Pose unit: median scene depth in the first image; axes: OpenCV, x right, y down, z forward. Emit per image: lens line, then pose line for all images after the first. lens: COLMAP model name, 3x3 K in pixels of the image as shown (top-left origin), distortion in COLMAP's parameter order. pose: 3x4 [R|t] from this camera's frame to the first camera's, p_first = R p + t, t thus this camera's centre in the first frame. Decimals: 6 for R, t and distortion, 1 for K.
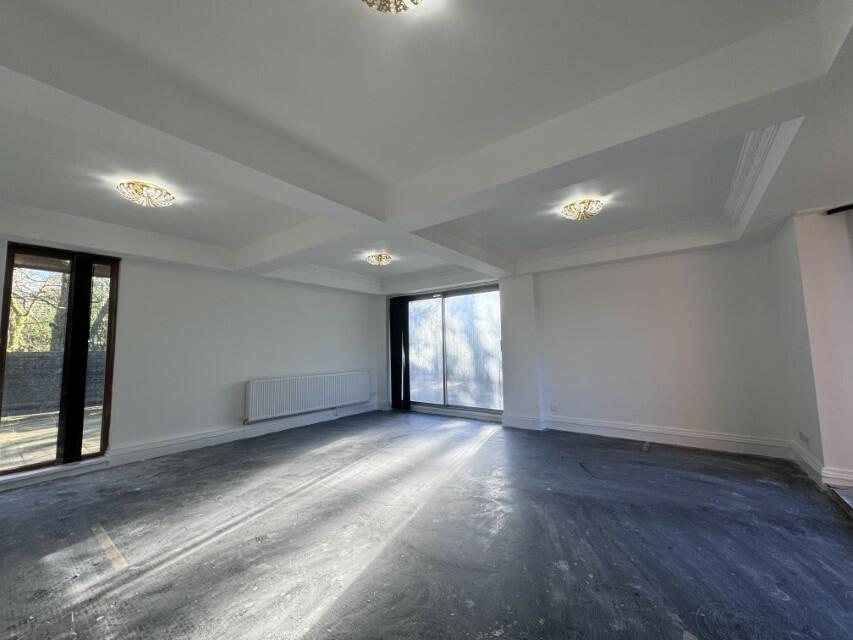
lens RADIAL K [[337.6, 0, 425.7], [0, 337.6, 320.9], [0, 0, 1]] dist [-0.002070, 0.000453]
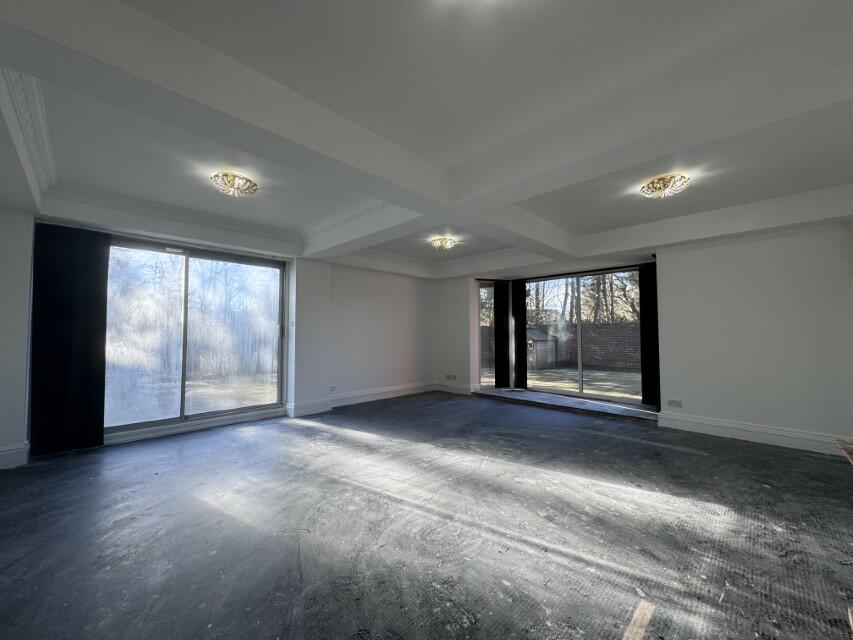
lens RADIAL K [[337.6, 0, 425.6], [0, 337.6, 319.0], [0, 0, 1]] dist [-0.002070, 0.000453]
pose [[0.136373, 0.058391, 0.988935, -1.332734], [-0.082822, 0.995439, -0.047354, 0.115984], [-0.987189, -0.075447, 0.140587, 1.082819]]
